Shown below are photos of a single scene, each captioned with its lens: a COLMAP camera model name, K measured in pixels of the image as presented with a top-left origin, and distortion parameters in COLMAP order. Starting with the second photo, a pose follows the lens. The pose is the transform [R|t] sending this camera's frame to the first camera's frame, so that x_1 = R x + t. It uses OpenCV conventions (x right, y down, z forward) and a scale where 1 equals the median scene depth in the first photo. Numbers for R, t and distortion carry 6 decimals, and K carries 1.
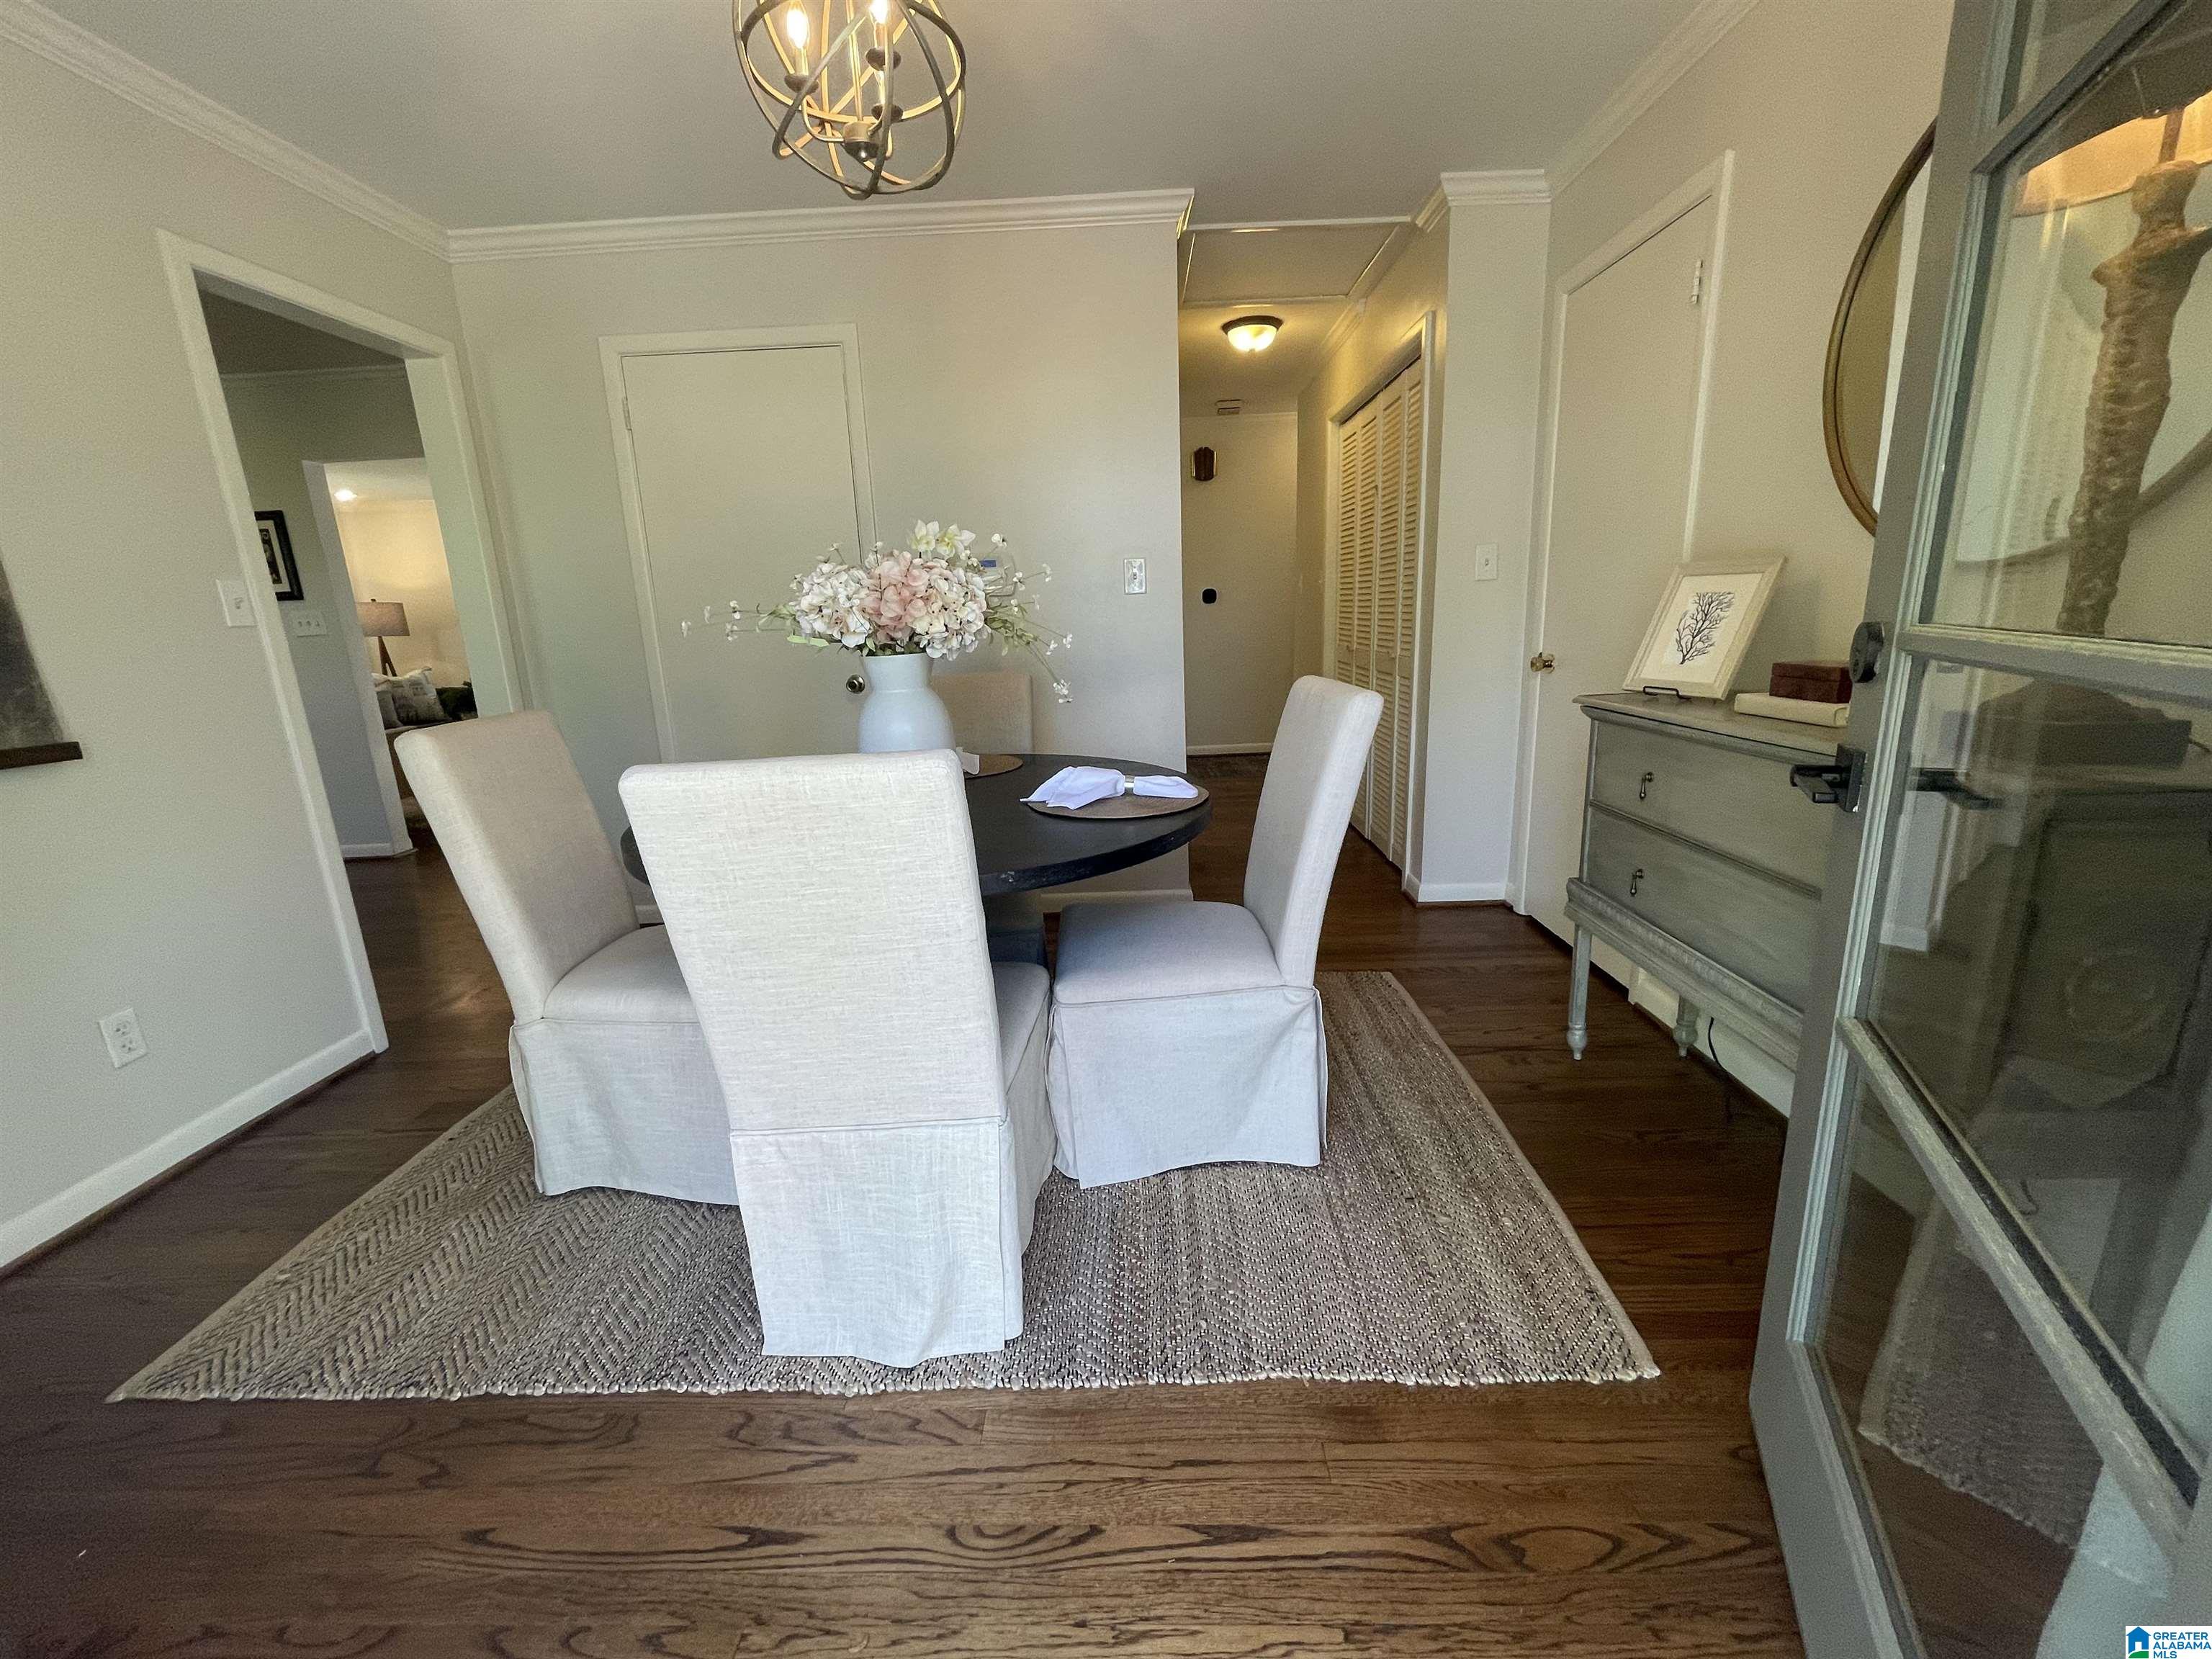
lens RADIAL K [[895.3, 0, 1105.7], [0, 895.3, 821.8], [0, 0, 1]] dist [-0.007754, 0.002264]
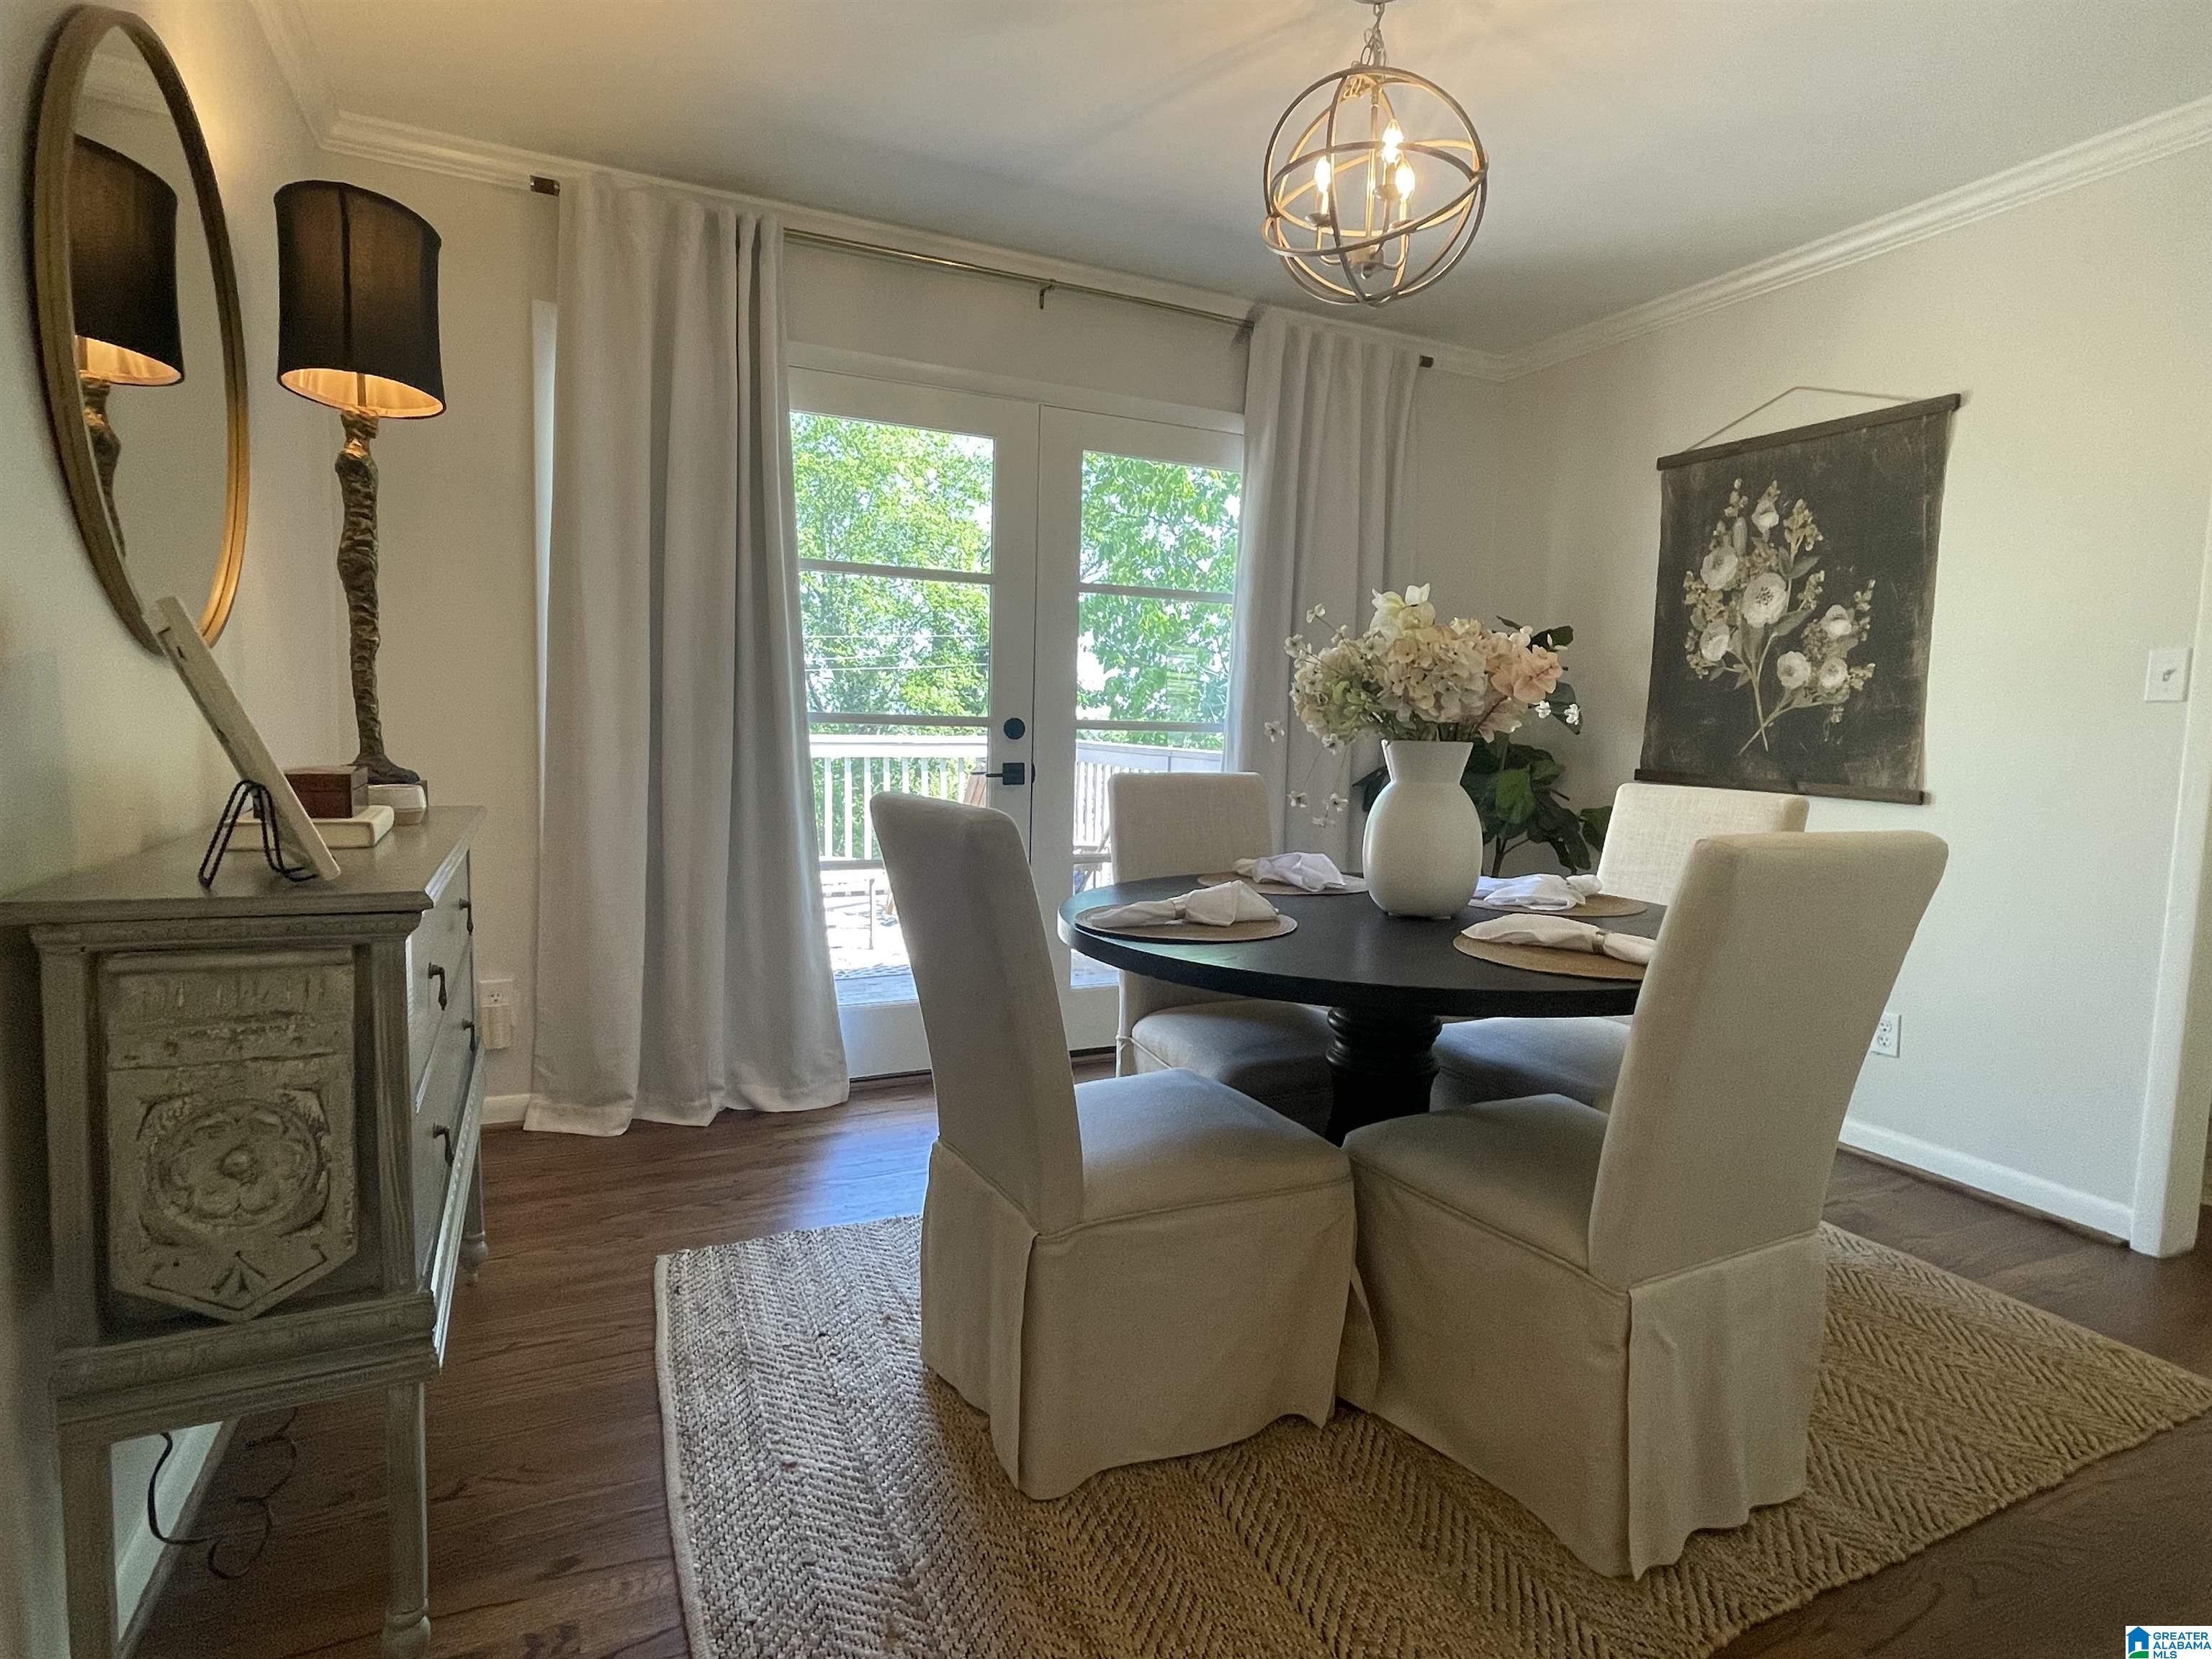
lens RADIAL K [[1182.9, 0, 1105.1], [0, 1182.9, 819.5], [0, 0, 1]] dist [0.004793, 0.002543]
pose [[-0.894096, 0.054341, -0.444566, 0.557431], [-0.094898, 0.947088, 0.306624, -0.437037], [0.437705, 0.316340, -0.841631, 1.852915]]
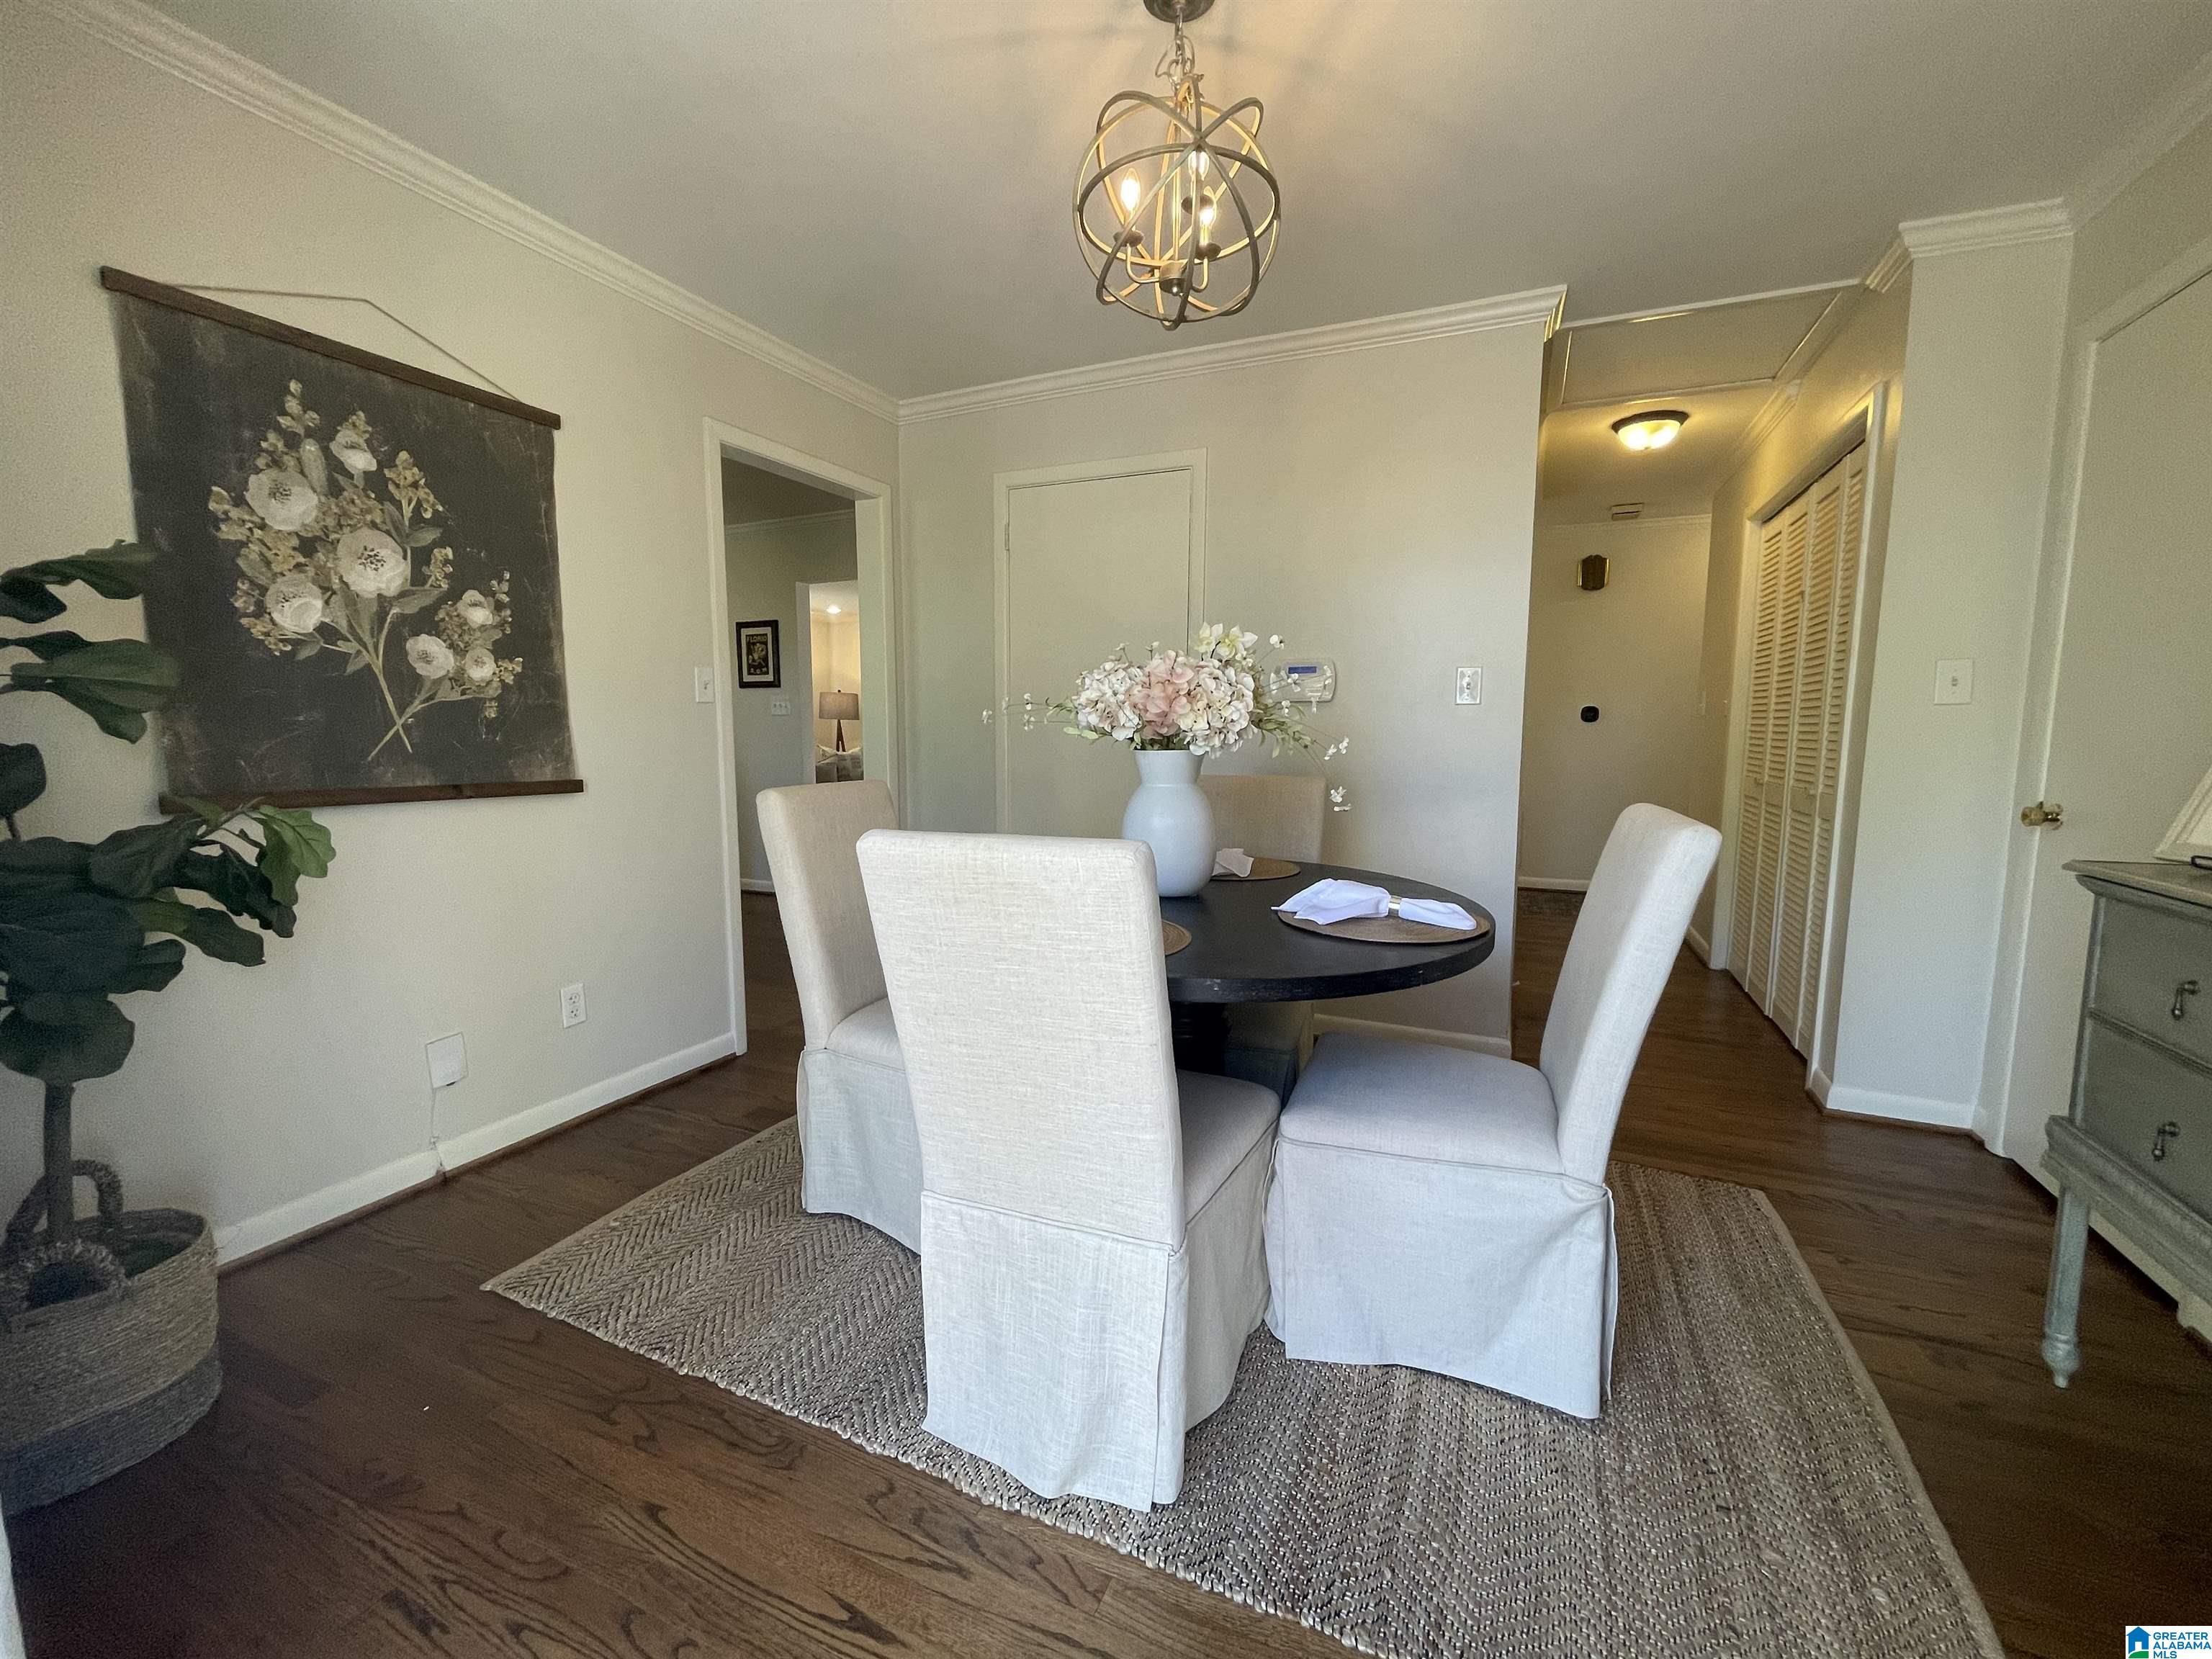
lens RADIAL K [[895.3, 0, 1106.9], [0, 895.3, 825.2], [0, 0, 1]] dist [-0.007754, 0.002264]
pose [[0.919322, 0.086715, -0.383833, 0.101223], [-0.130265, 0.987485, -0.088908, -0.004415], [0.371319, 0.131735, 0.919113, 0.055598]]
